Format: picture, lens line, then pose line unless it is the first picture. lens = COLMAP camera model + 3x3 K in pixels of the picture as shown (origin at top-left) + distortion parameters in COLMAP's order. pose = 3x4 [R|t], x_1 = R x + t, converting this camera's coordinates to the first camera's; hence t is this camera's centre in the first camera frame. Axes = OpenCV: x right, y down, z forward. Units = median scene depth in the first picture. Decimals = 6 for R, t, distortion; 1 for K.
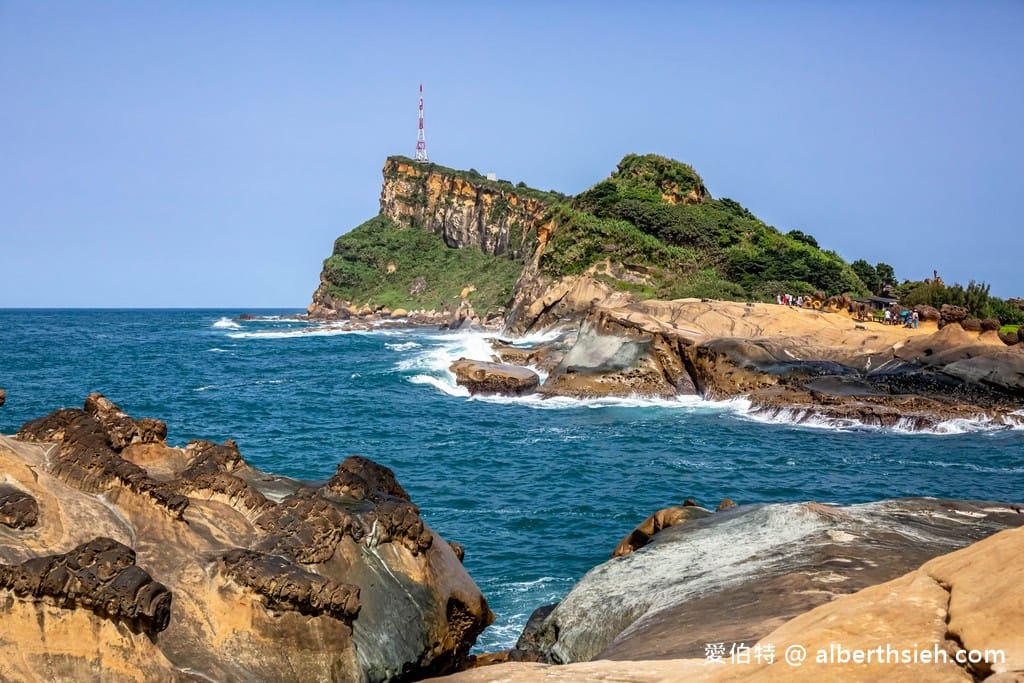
lens RADIAL K [[1491.5, 0, 512.0], [0, 1491.5, 339.5], [0, 0, 1]] dist [0.035447, 0.000000]
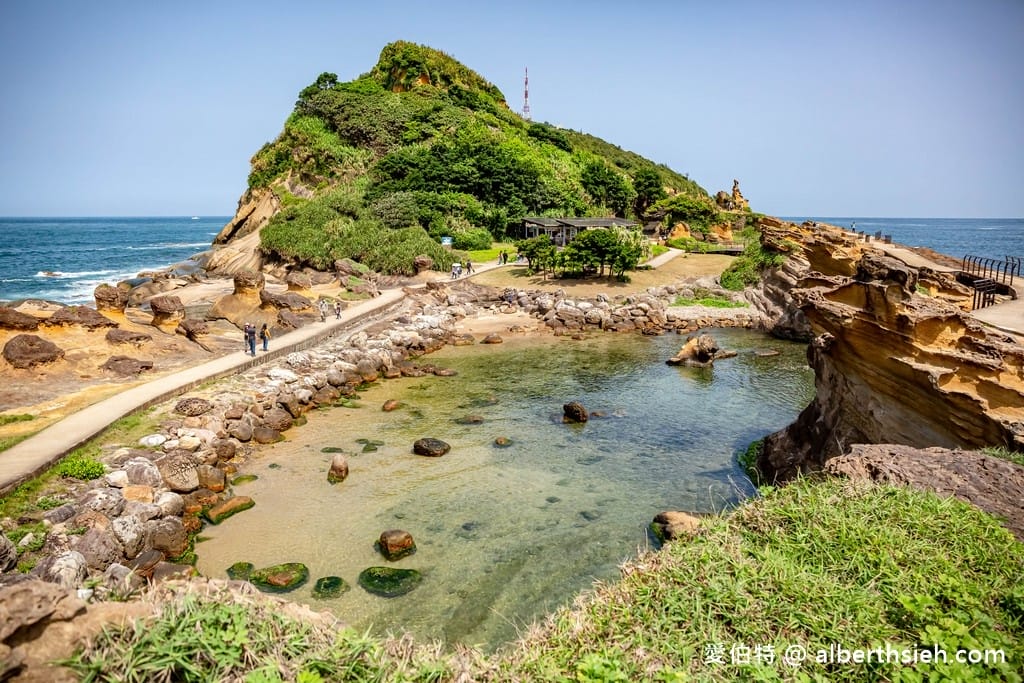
lens RADIAL K [[718.5, 0, 516.2], [0, 718.5, 340.1], [0, 0, 1]] dist [-0.081499, 0.012667]
pose [[0.969473, 0.047073, -0.240637, 0.131324], [-0.010018, 0.988184, 0.152944, -0.010450], [0.244993, -0.145864, 0.958489, 0.312642]]
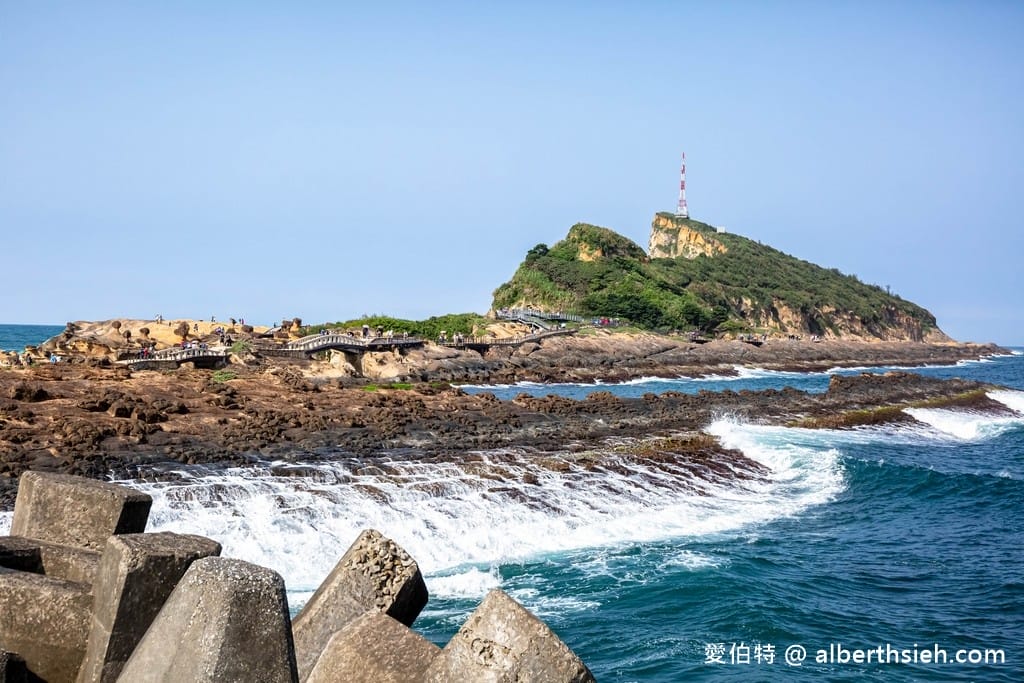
lens RADIAL K [[1381.7, 0, 513.2], [0, 1381.7, 341.1], [0, 0, 1]] dist [-0.029227, 0.000000]
pose [[0.932136, 0.026932, -0.361105, 0.251619], [-0.033961, 0.999337, -0.013133, 0.001605], [0.360512, 0.024506, 0.932433, -0.104648]]
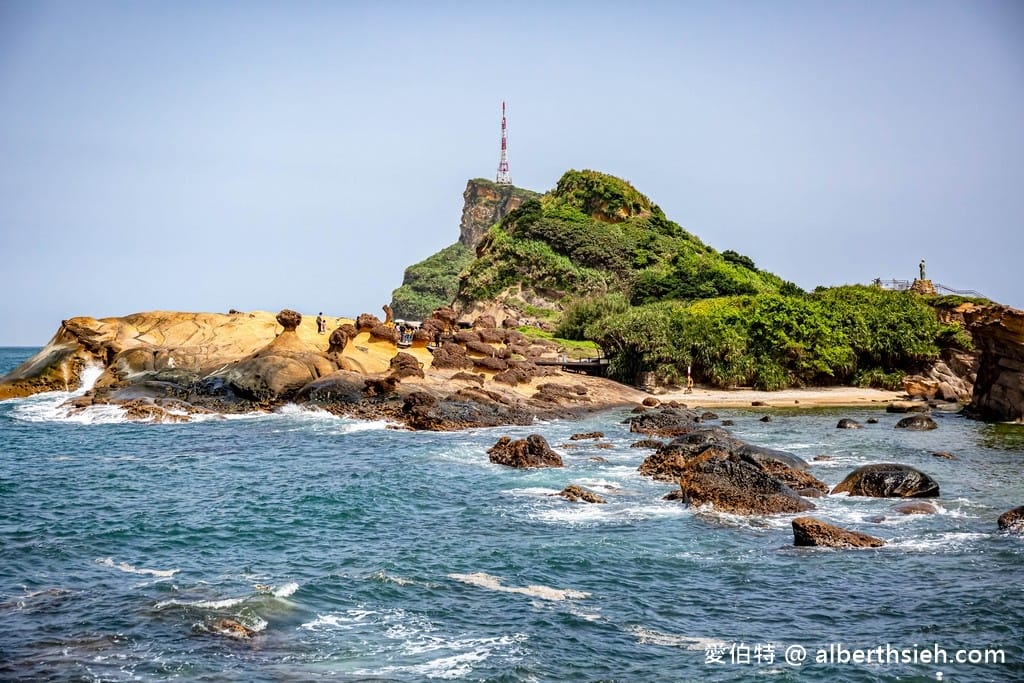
lens RADIAL K [[1626.7, 0, 513.3], [0, 1626.7, 343.9], [0, 0, 1]] dist [0.010865, 0.000000]
pose [[0.990979, 0.001135, -0.134010, 0.093529], [-0.004217, 0.999733, -0.022716, 0.003573], [0.133948, 0.023076, 0.990720, -0.002746]]
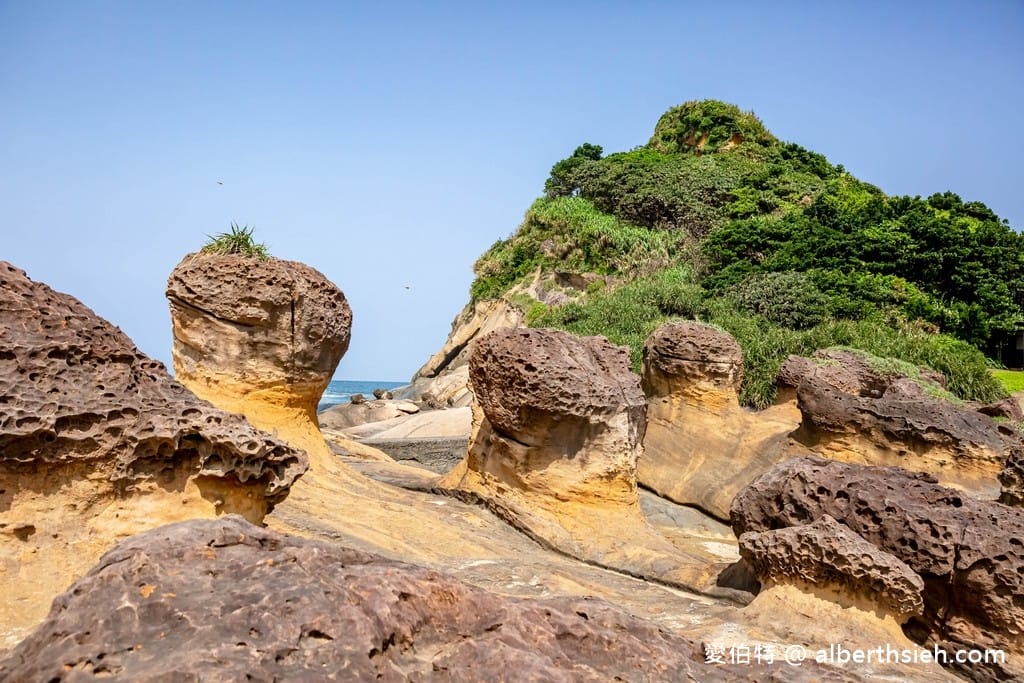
lens RADIAL K [[809.8, 0, 535.8], [0, 809.8, 332.2], [0, 0, 1]] dist [-0.009636, 0.010566]
pose [[0.898457, -0.008084, -0.438988, 0.090814], [-0.031184, 0.996131, -0.082167, -0.003282], [0.437953, 0.087513, 0.894728, 0.354441]]
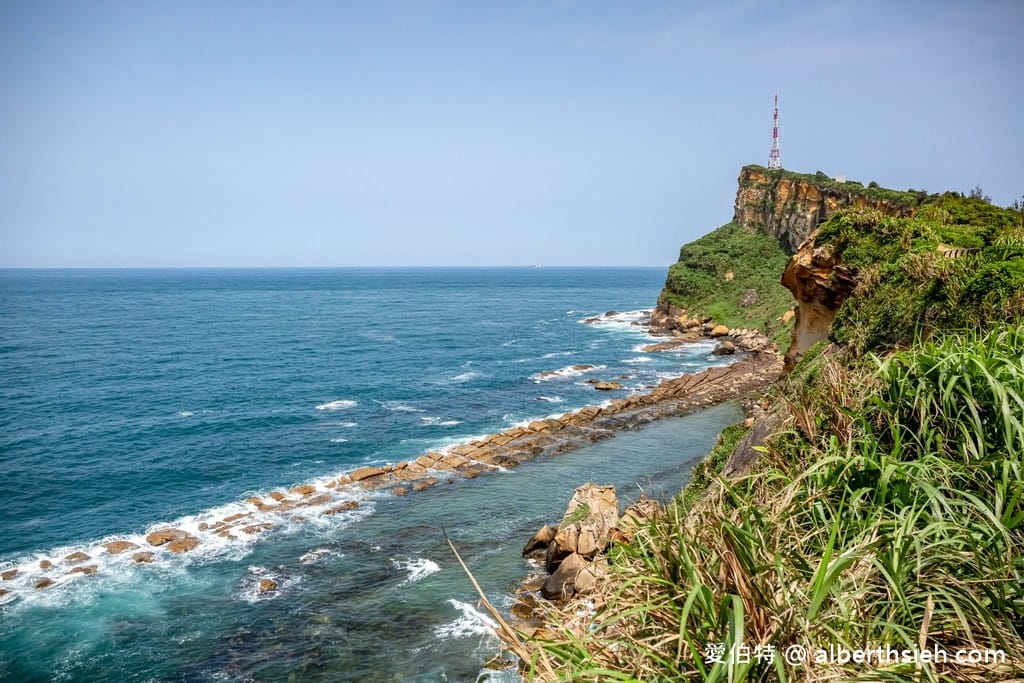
lens RADIAL K [[718.5, 0, 511.8], [0, 718.5, 343.0], [0, 0, 1]] dist [-0.081499, 0.012667]
pose [[0.881290, 0.048767, -0.470052, 0.018029], [-0.007313, 0.995949, 0.089618, -0.047506], [0.472519, -0.075542, 0.878077, 0.540437]]
